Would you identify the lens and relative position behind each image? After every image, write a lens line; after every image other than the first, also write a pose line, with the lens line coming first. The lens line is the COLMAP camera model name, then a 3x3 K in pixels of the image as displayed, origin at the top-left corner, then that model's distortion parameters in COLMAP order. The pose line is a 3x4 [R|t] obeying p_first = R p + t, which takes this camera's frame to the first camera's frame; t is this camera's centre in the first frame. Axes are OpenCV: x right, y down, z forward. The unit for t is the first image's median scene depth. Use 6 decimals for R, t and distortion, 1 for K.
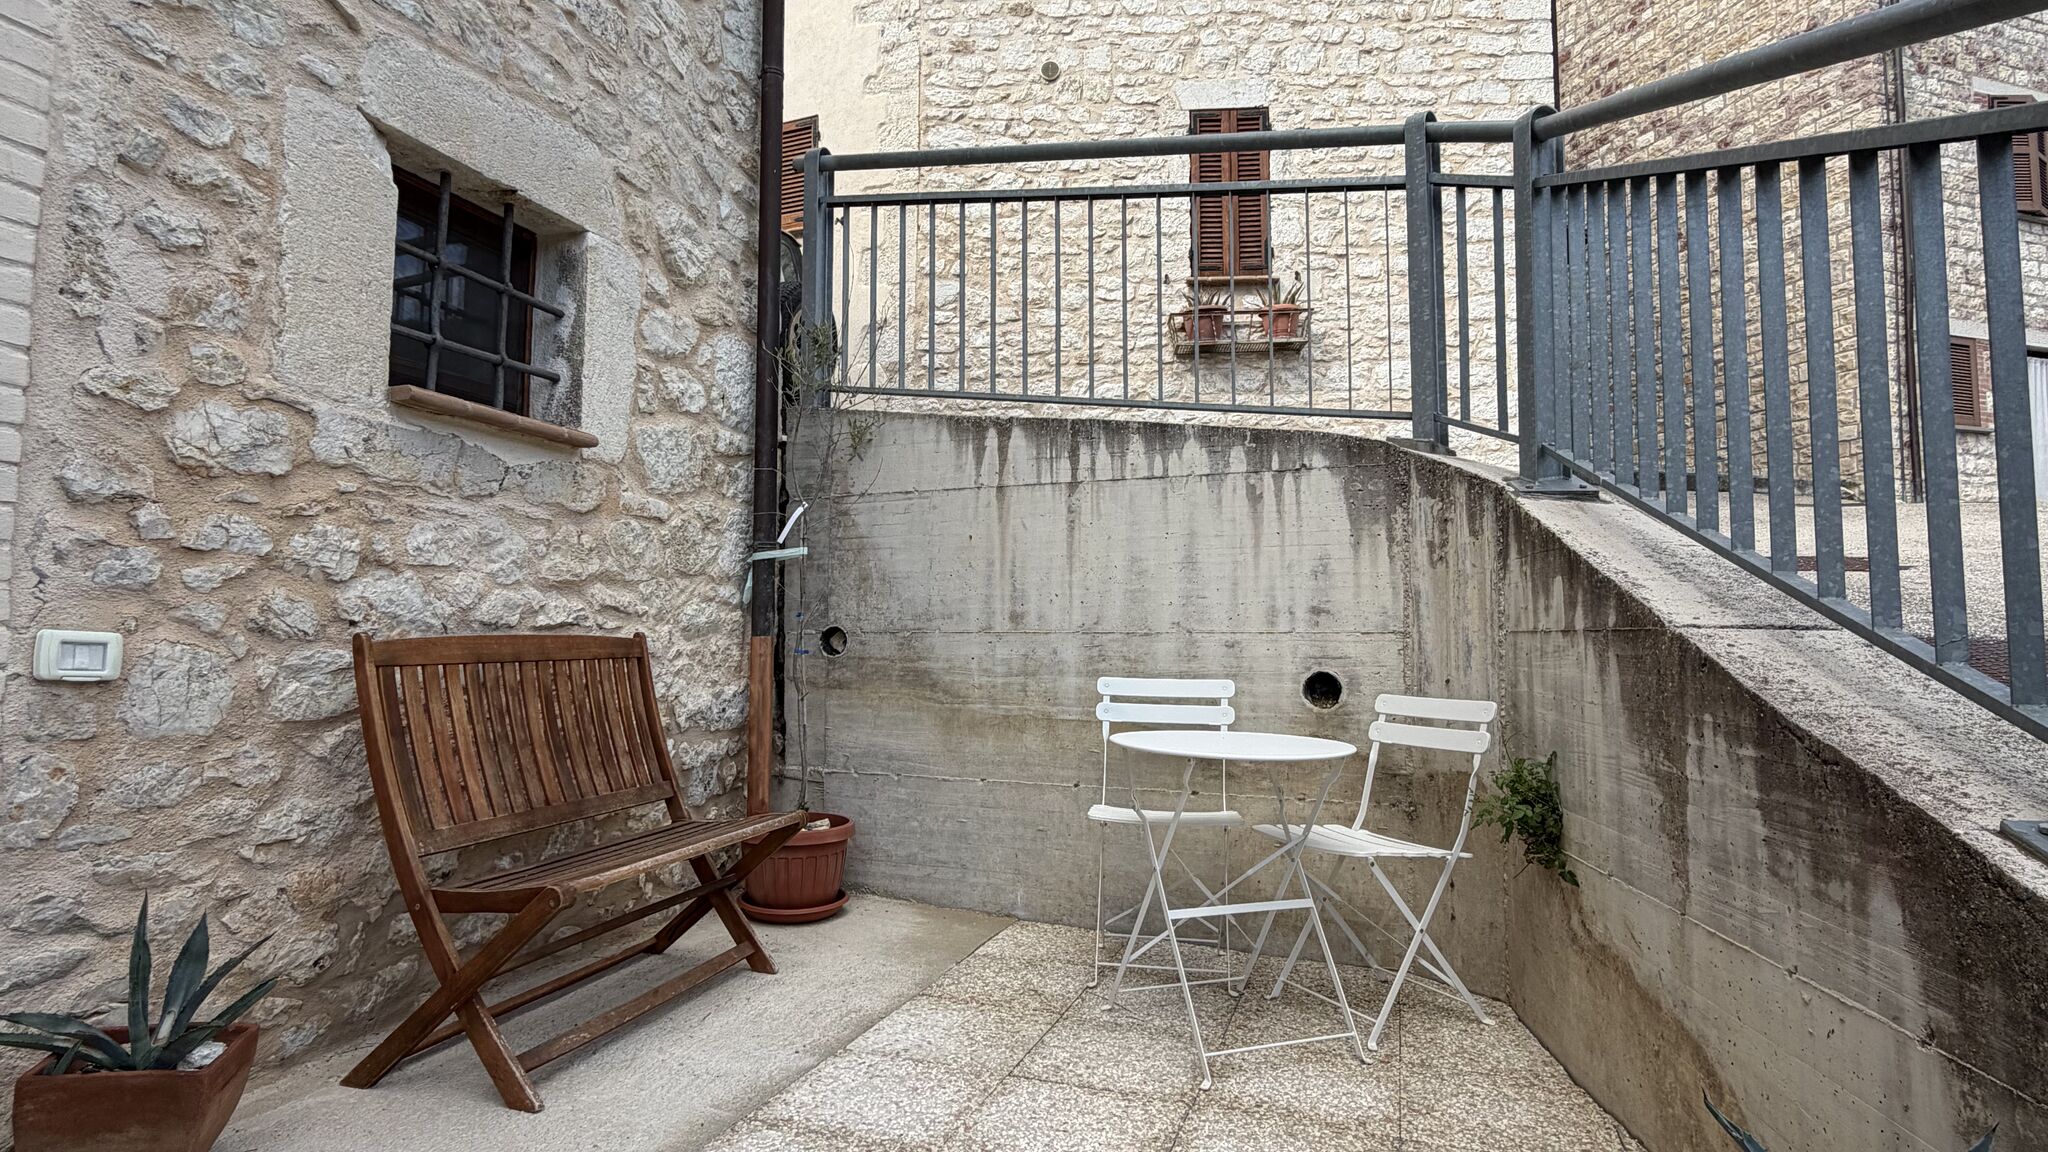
lens RADIAL K [[1057.4, 0, 1028.8], [0, 1057.4, 563.7], [0, 0, 1]] dist [0.000880, -0.000041]
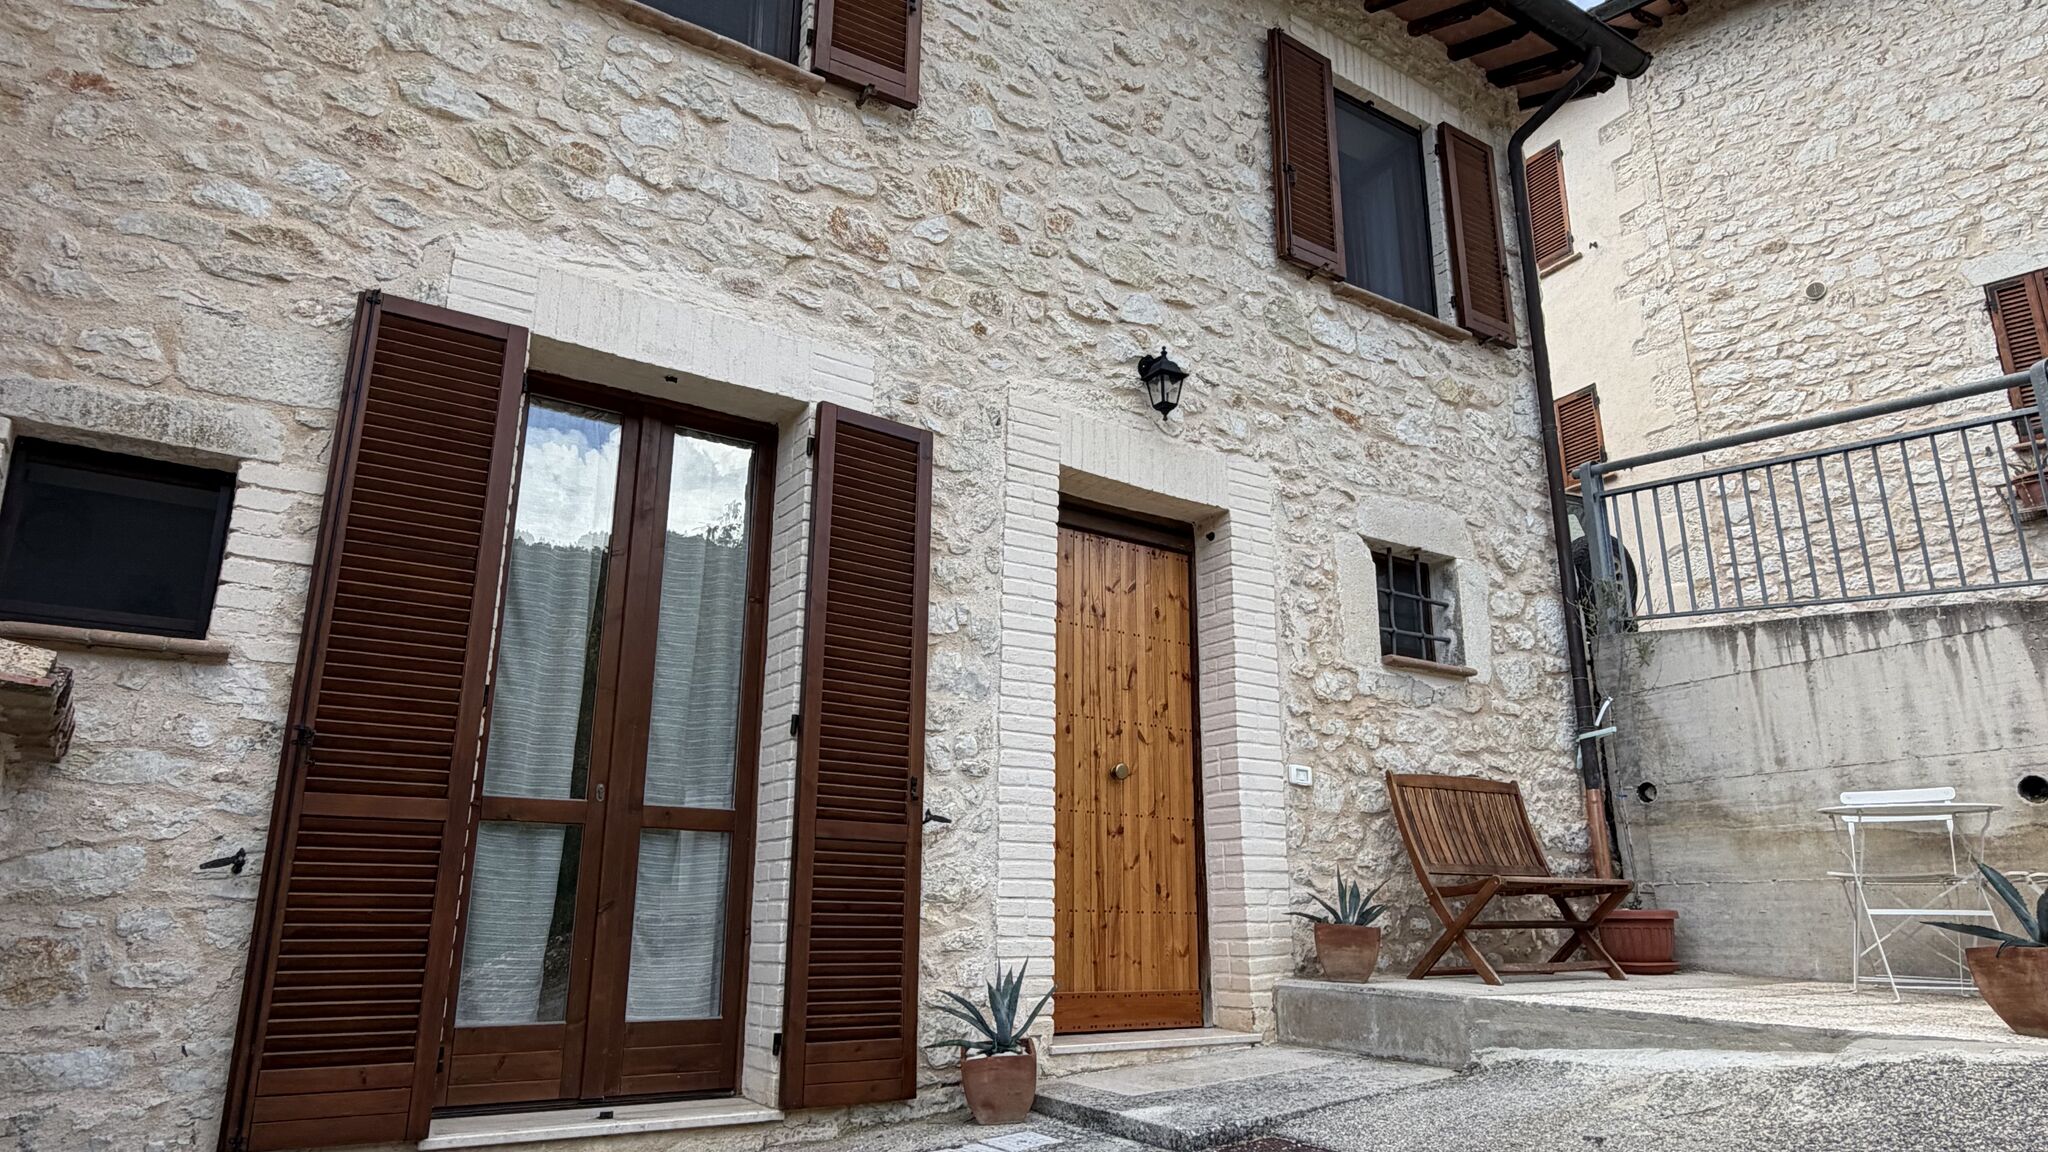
lens RADIAL K [[1235.1, 0, 1024.0], [0, 1235.1, 576.0], [0, 0, 1]] dist [-0.000158, 0.002162]
pose [[0.769938, -0.172525, -0.614353, 0.268048], [0.042913, 0.974577, -0.219904, 0.130022], [0.636674, 0.142949, 0.757768, -0.932207]]
